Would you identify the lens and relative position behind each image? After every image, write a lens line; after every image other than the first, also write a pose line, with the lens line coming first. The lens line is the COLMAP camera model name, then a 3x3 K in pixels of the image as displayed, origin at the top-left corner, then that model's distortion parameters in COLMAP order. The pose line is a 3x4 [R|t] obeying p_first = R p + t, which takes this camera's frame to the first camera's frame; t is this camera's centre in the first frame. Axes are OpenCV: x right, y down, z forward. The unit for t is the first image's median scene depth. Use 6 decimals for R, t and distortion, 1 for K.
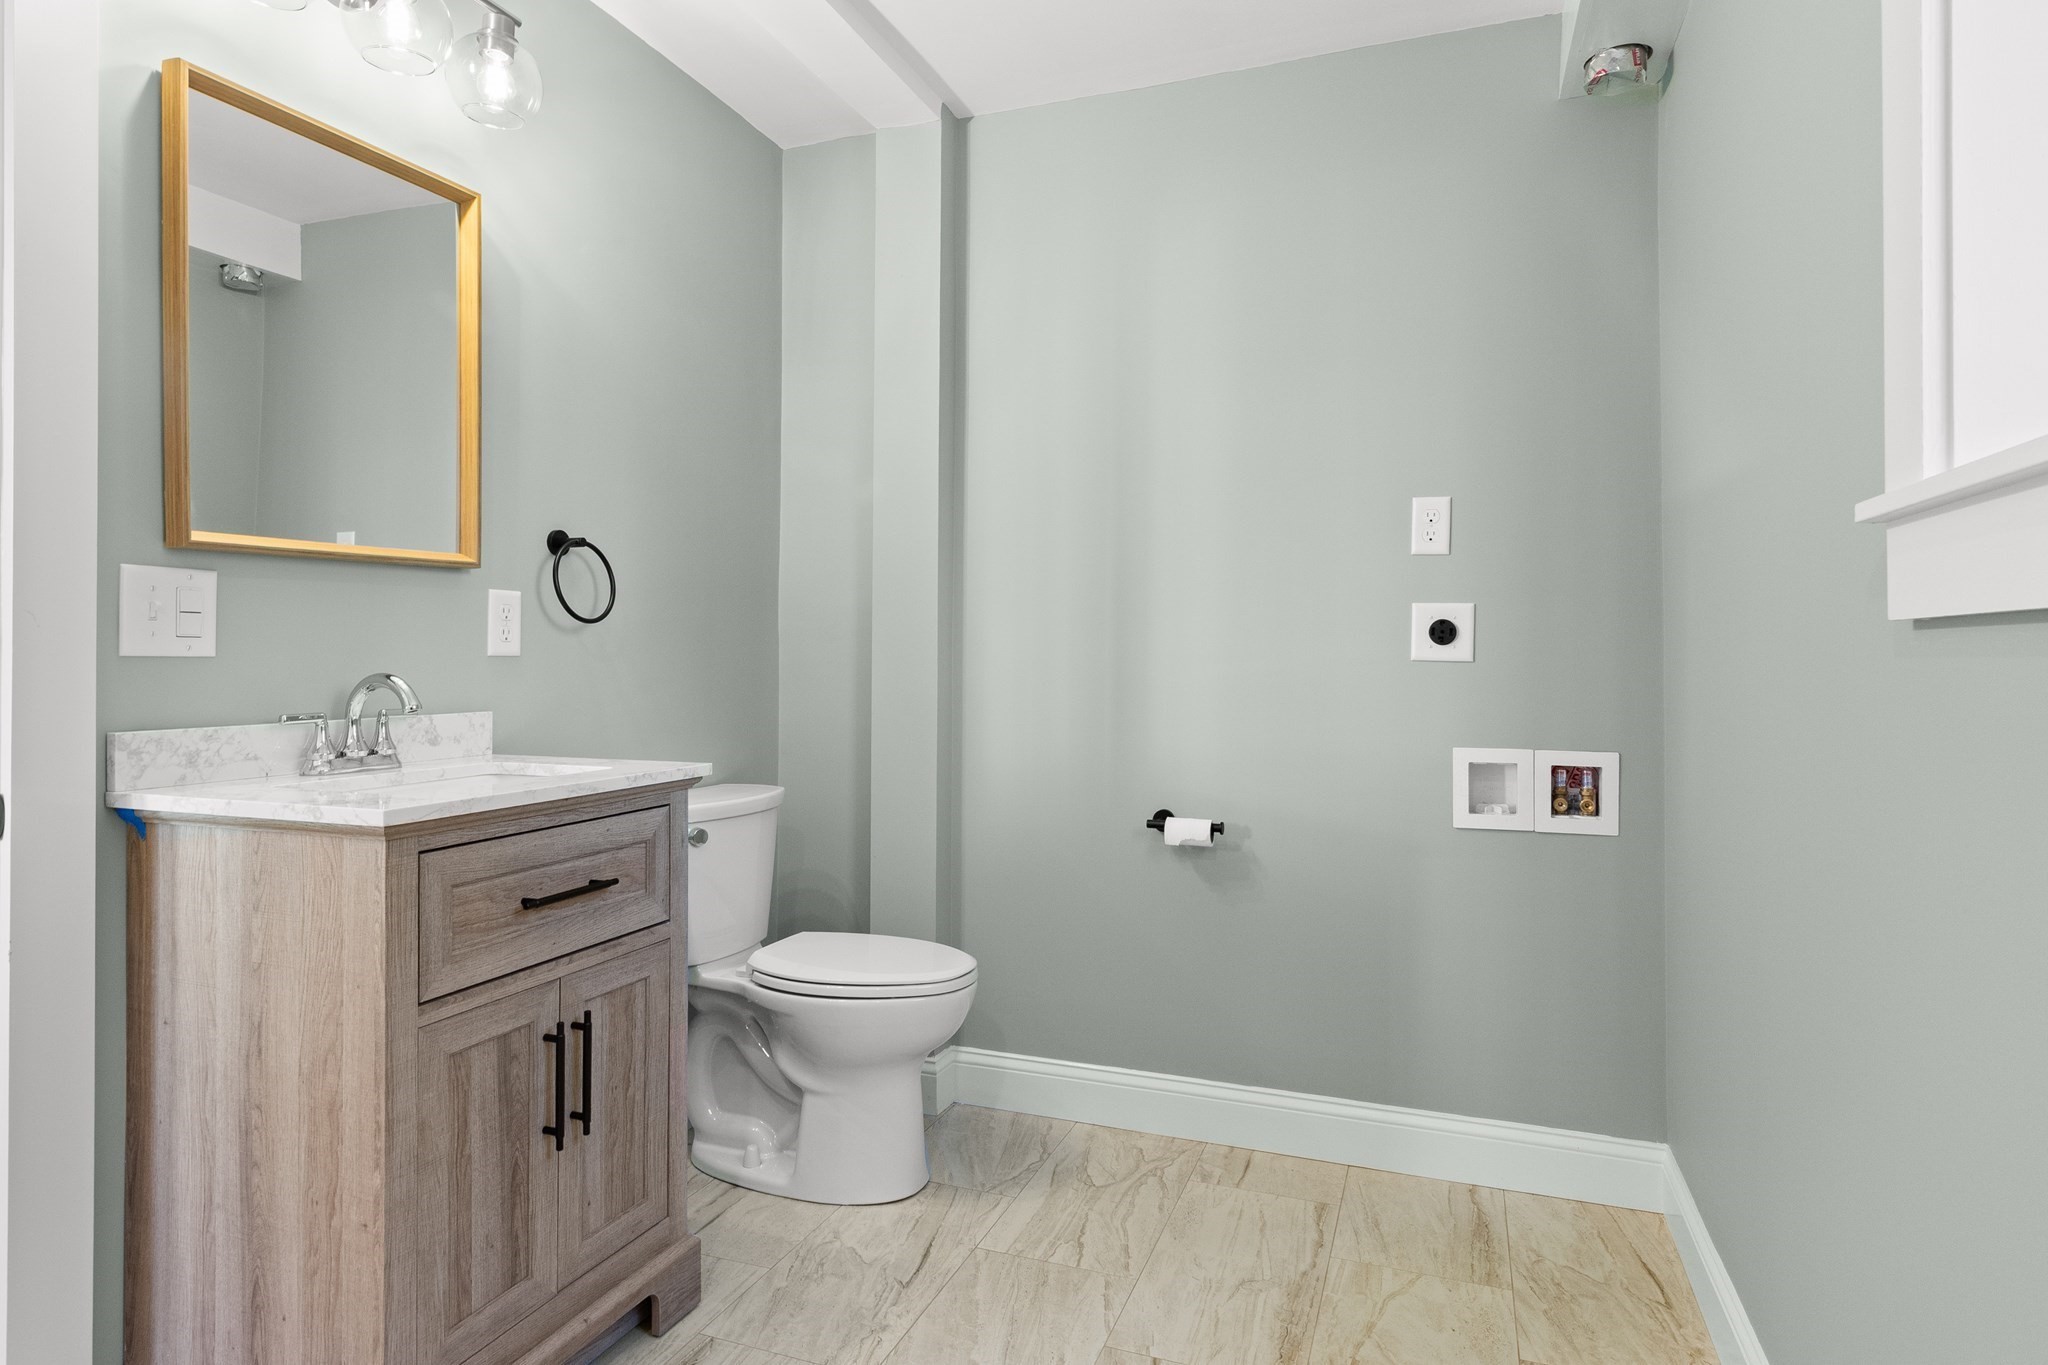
lens RADIAL K [[1153.0, 0, 1024.5], [0, 1153.0, 669.9], [0, 0, 1]] dist [0.007847, 0.003263]
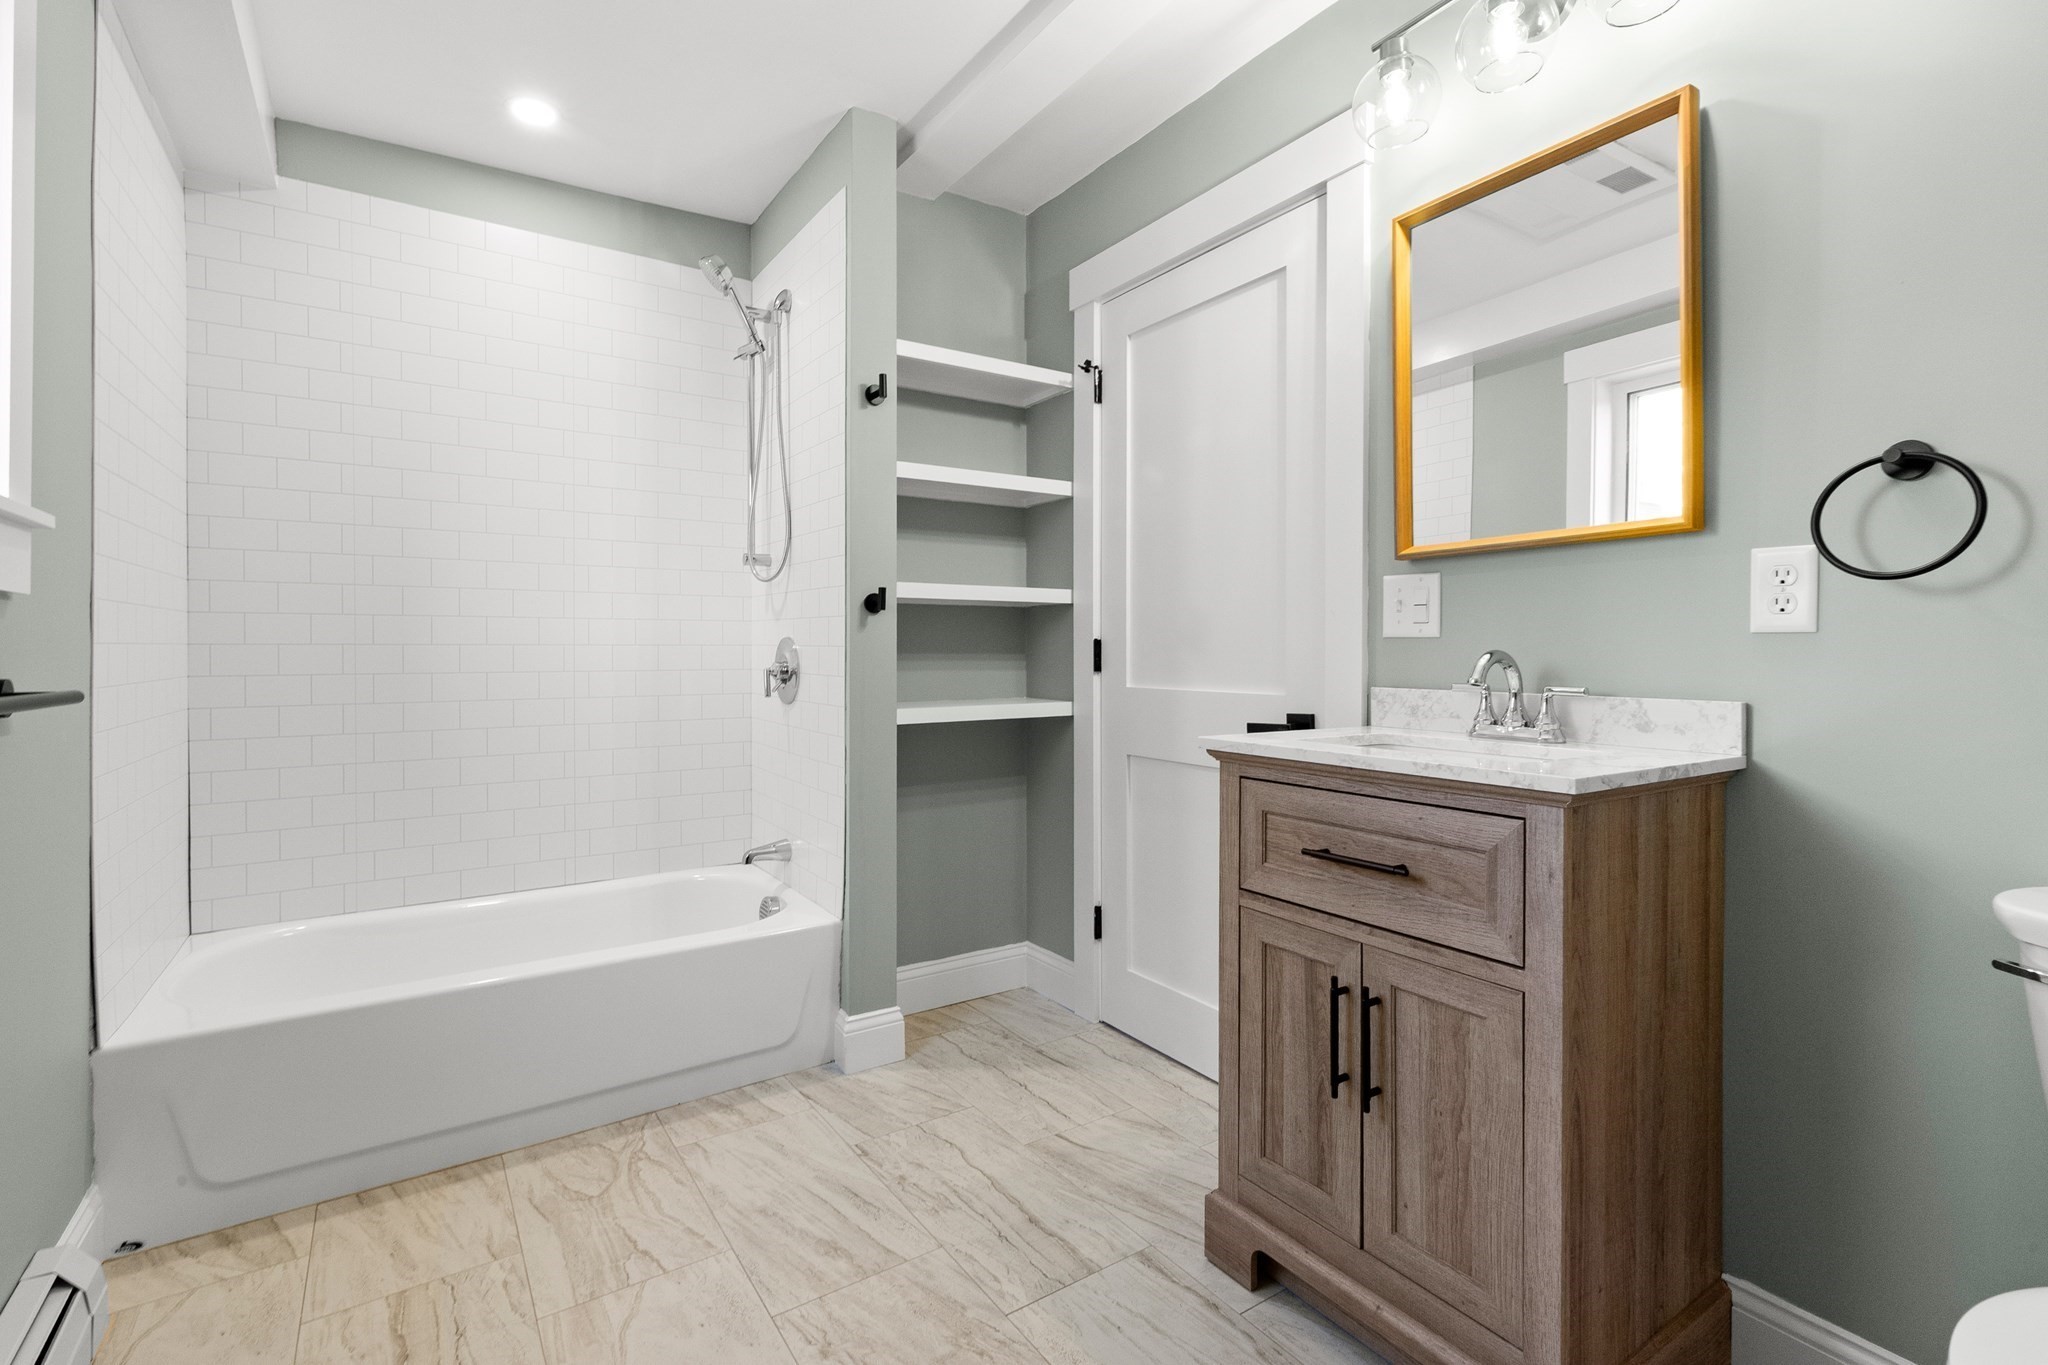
lens RADIAL K [[929.2, 0, 1022.9], [0, 929.2, 663.8], [0, 0, 1]] dist [0.004622, -0.000501]
pose [[-0.578170, 0.005144, -0.815900, 0.447288], [-0.016872, 0.999691, 0.018258, 0.008006], [0.815742, 0.024322, -0.577905, 1.228041]]
